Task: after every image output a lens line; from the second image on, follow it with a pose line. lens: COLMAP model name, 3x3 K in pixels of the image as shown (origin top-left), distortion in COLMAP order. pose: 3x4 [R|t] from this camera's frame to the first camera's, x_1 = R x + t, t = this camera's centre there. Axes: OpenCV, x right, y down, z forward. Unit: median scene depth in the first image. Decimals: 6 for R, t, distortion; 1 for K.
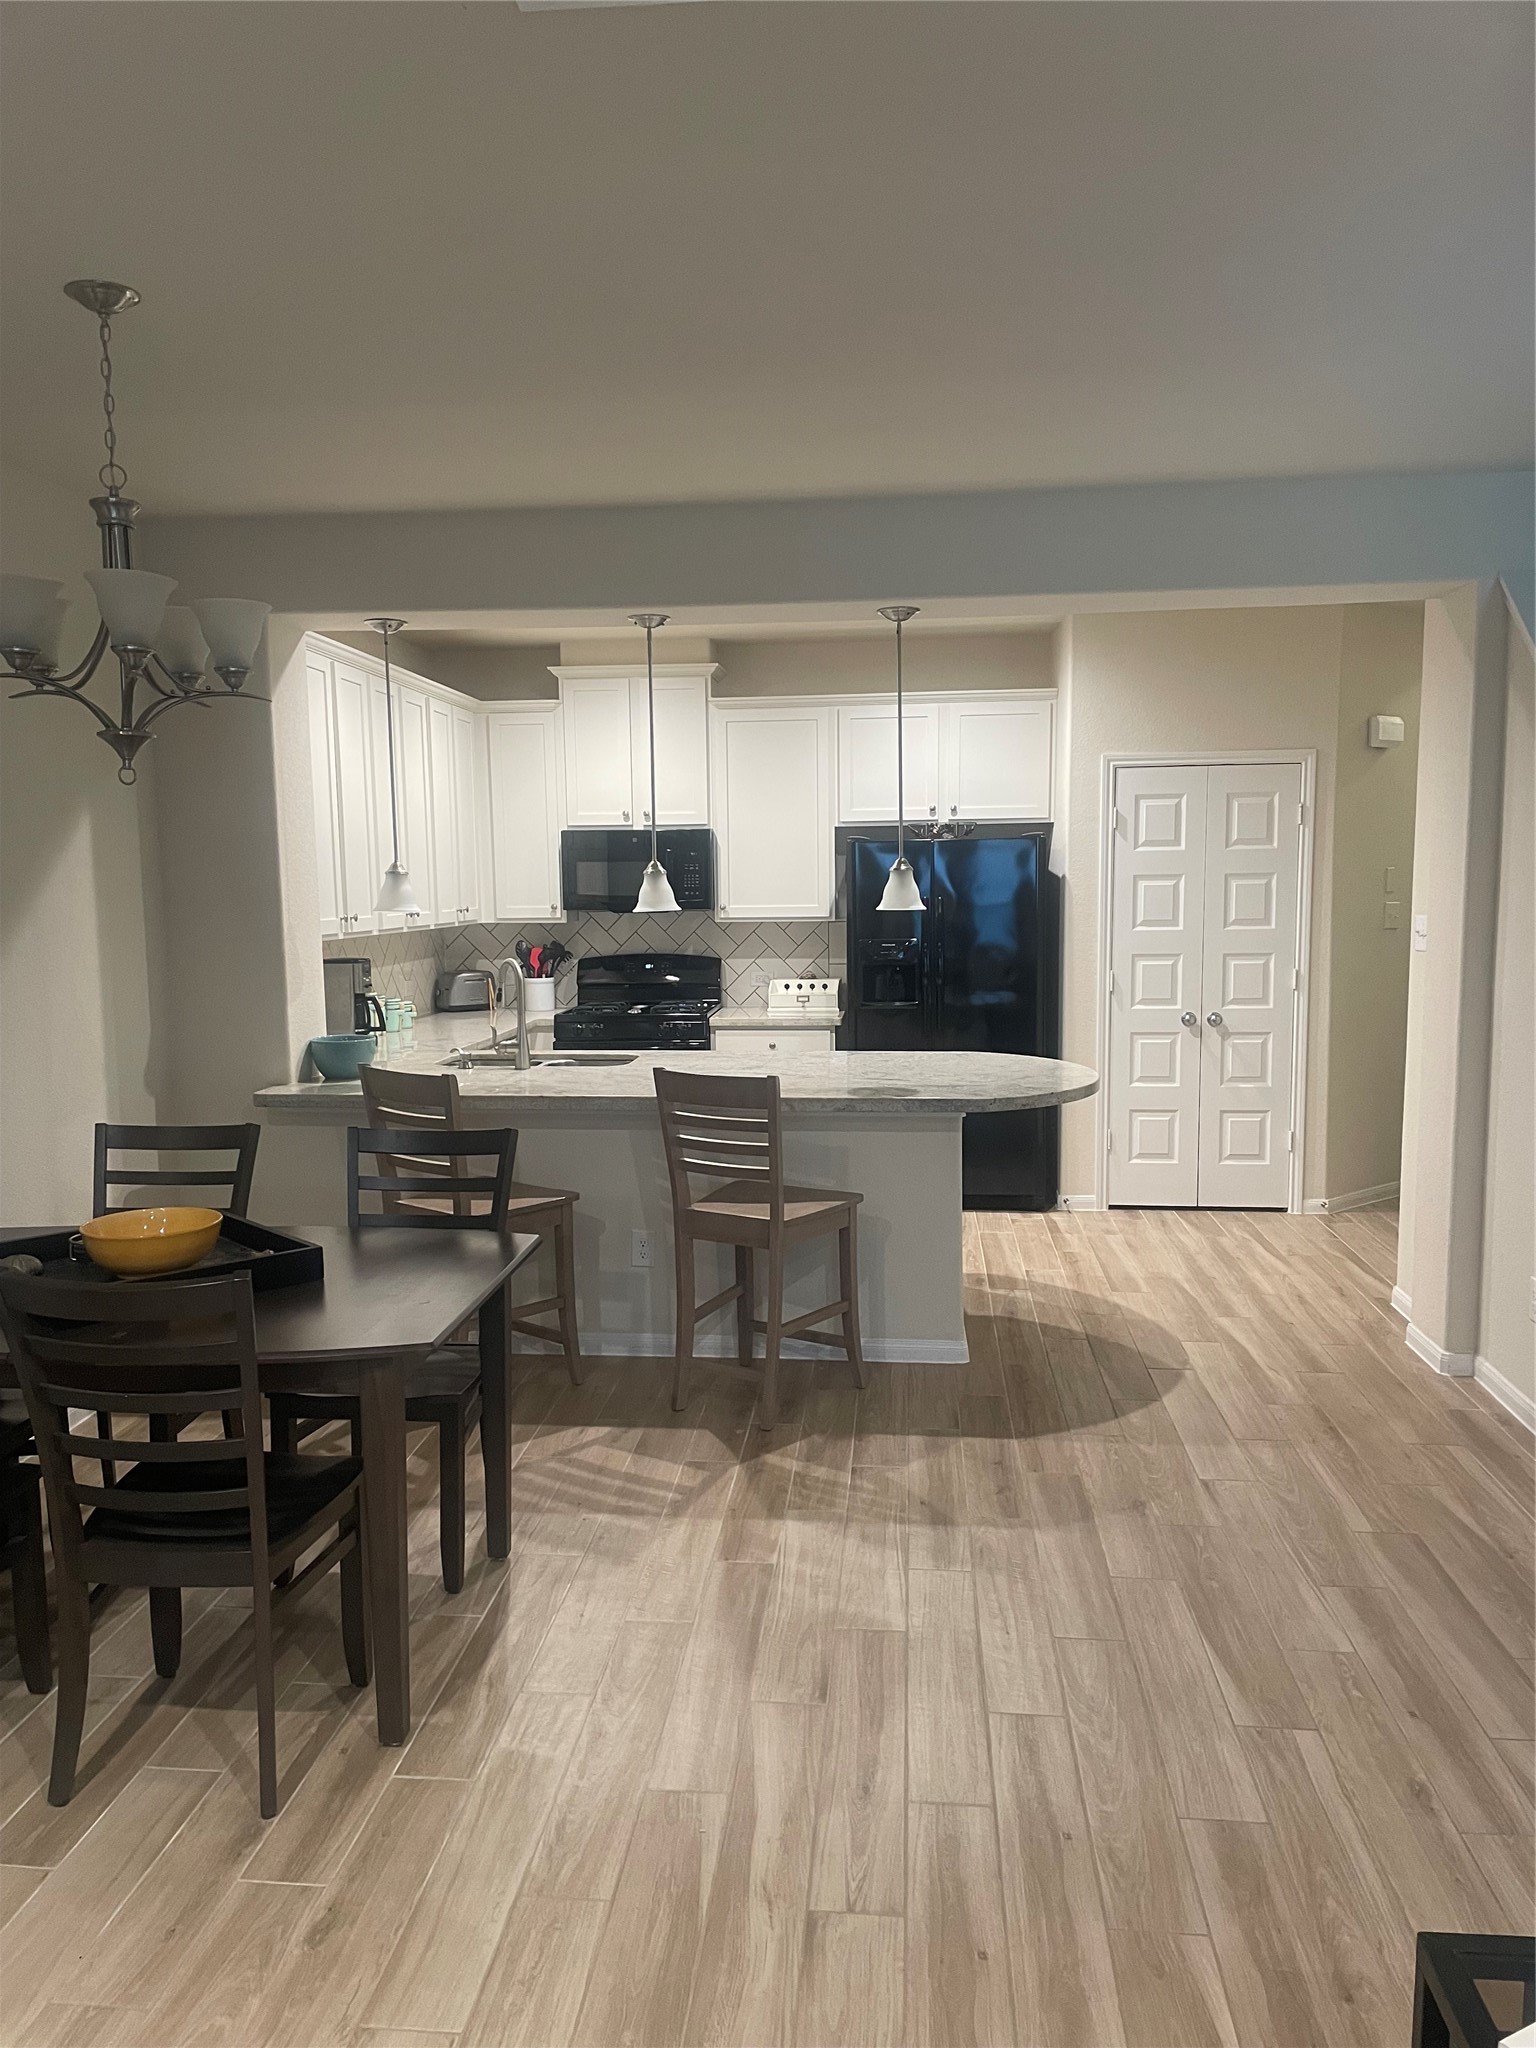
lens RADIAL K [[1555.7, 0, 735.3], [0, 1555.7, 1045.9], [0, 0, 1]] dist [0.063397, -0.061264]
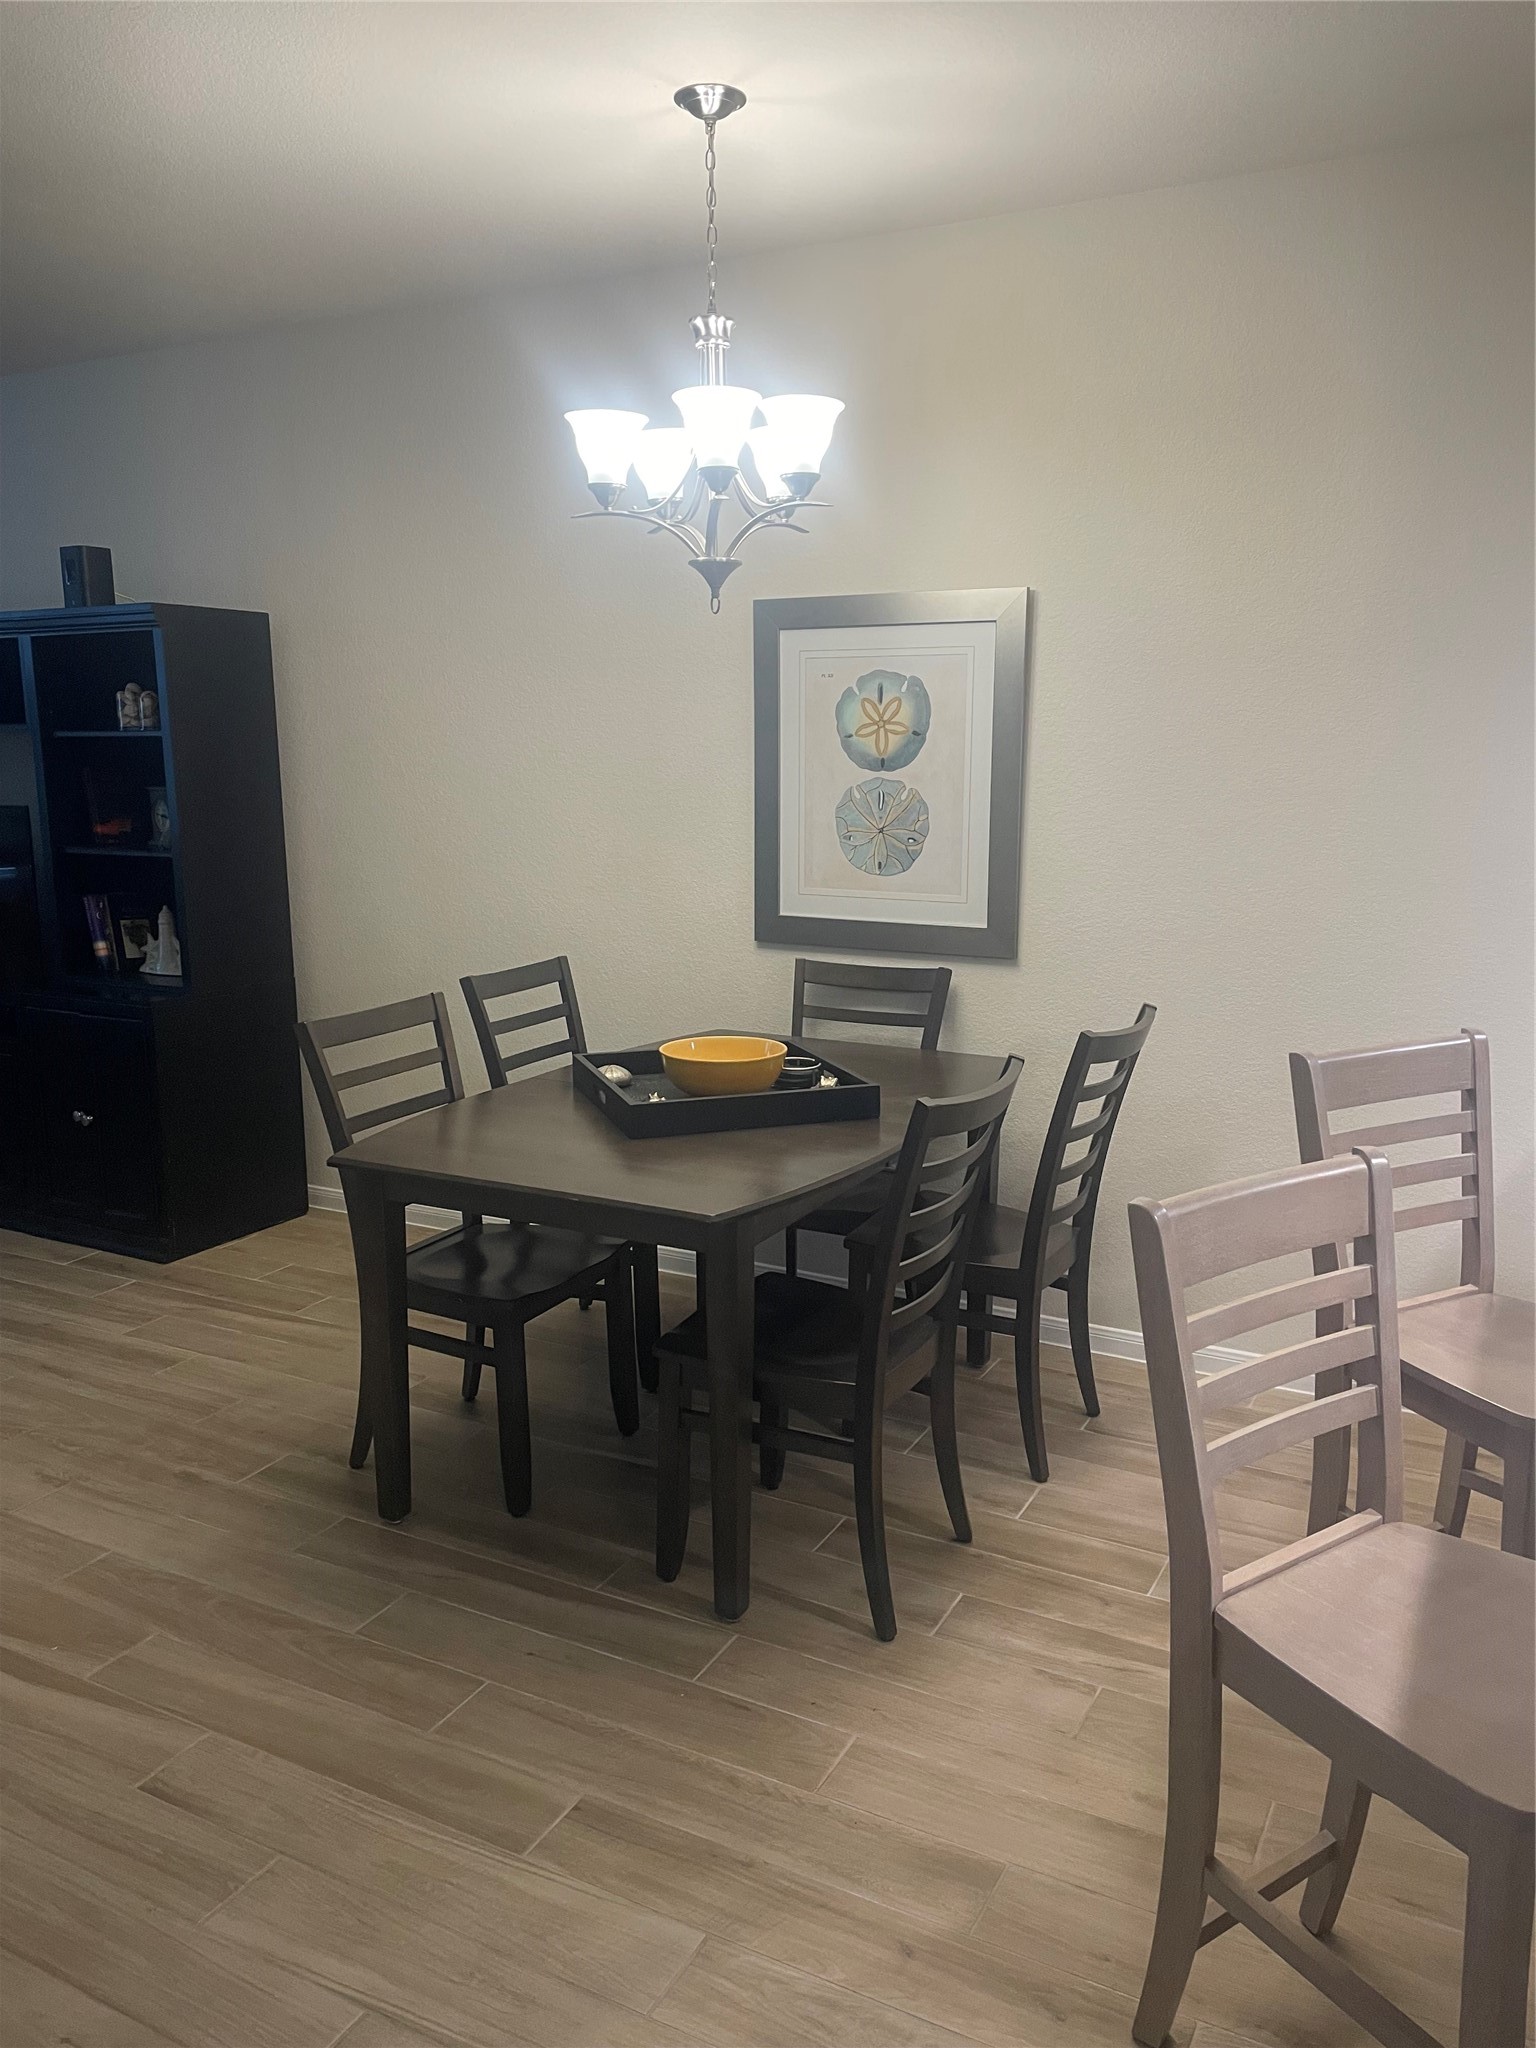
lens RADIAL K [[1555.7, 0, 777.2], [0, 1555.7, 1006.9], [0, 0, 1]] dist [0.063397, -0.061264]
pose [[-0.370518, 0.166636, -0.913756, 0.305713], [-0.098269, 0.971221, 0.216962, -0.078206], [0.923612, 0.170183, -0.343479, 0.782054]]
